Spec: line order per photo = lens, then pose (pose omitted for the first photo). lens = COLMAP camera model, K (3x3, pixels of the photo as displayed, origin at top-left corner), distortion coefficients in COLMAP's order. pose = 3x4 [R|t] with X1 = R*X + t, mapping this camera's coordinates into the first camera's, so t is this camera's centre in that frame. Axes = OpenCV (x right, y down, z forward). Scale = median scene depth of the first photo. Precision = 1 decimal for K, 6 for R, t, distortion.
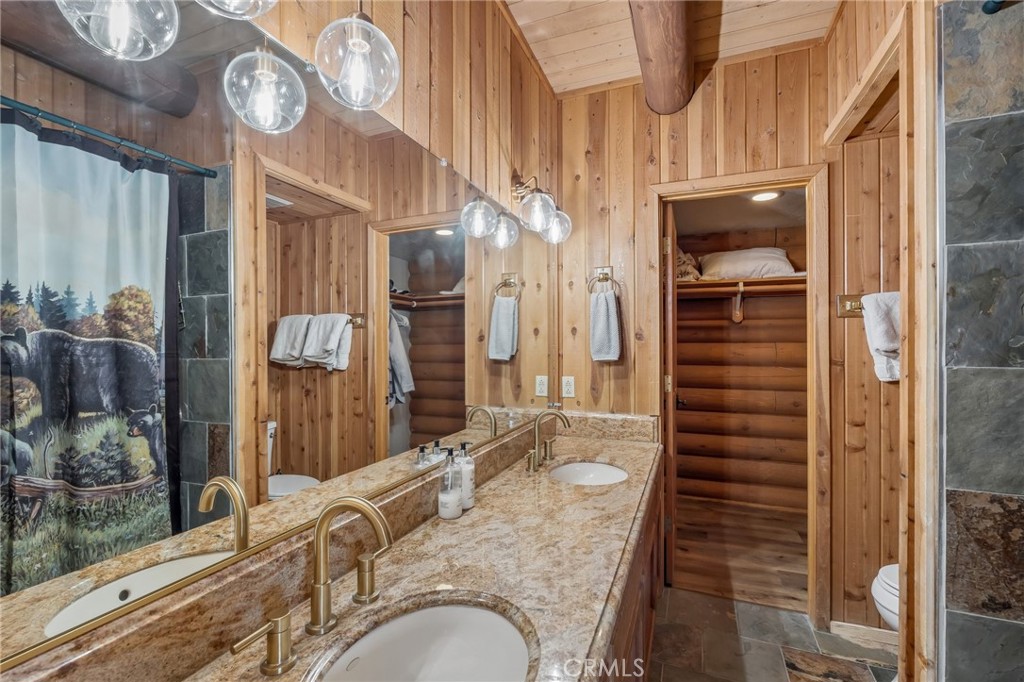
lens RADIAL K [[449.4, 0, 511.2], [0, 449.4, 345.7], [0, 0, 1]] dist [-0.004436, -0.000579]
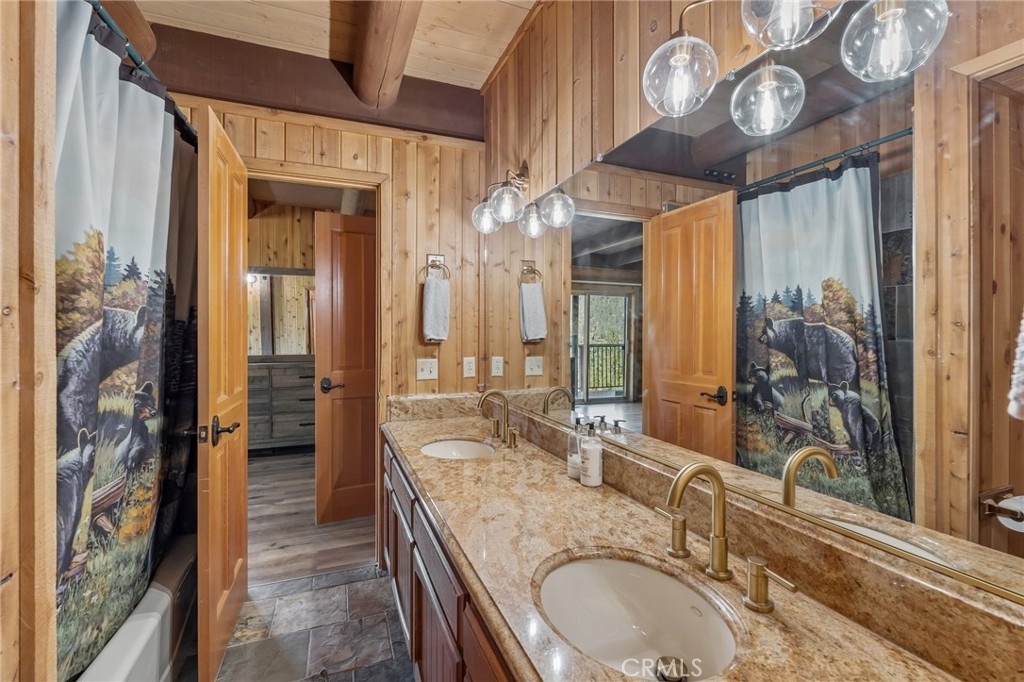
lens RADIAL K [[449.4, 0, 510.5], [0, 449.4, 333.5], [0, 0, 1]] dist [-0.004436, -0.000579]
pose [[-0.719295, 0.006410, -0.694675, 0.603160], [0.003569, 0.999978, 0.005531, 0.003629], [0.694696, 0.001499, -0.719302, 1.307475]]
